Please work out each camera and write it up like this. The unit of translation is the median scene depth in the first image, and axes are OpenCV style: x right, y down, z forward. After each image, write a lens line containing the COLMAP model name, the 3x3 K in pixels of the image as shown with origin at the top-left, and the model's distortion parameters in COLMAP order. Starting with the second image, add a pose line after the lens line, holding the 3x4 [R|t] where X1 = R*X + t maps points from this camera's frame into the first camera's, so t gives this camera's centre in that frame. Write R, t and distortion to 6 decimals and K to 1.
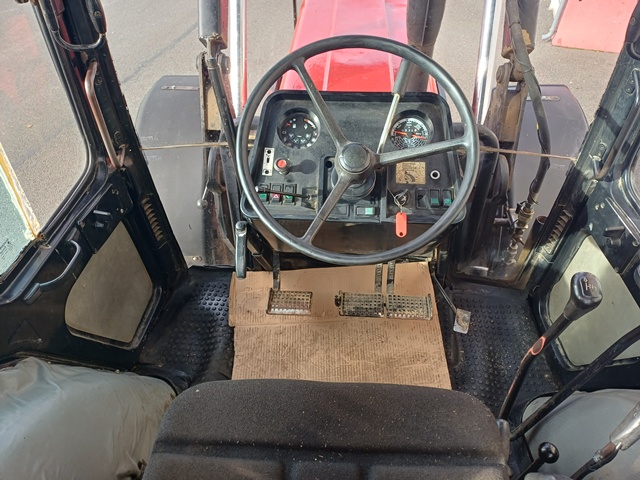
lens RADIAL K [[567.8, 0, 320.0], [0, 567.8, 240.0], [0, 0, 1]] dist [0.109253, -0.012121]
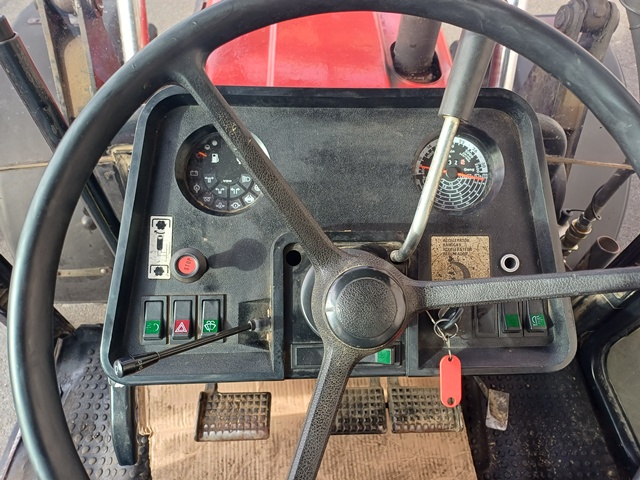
lens RADIAL K [[533.2, 0, 341.7], [0, 533.2, 240.2], [0, 0, 1]] dist [0.060678, -0.007249]
pose [[0.992119, -0.048741, 0.115432, 0.004751], [0.028293, 0.984591, 0.172567, -0.208000], [-0.122064, -0.167941, 0.978211, 0.541790]]
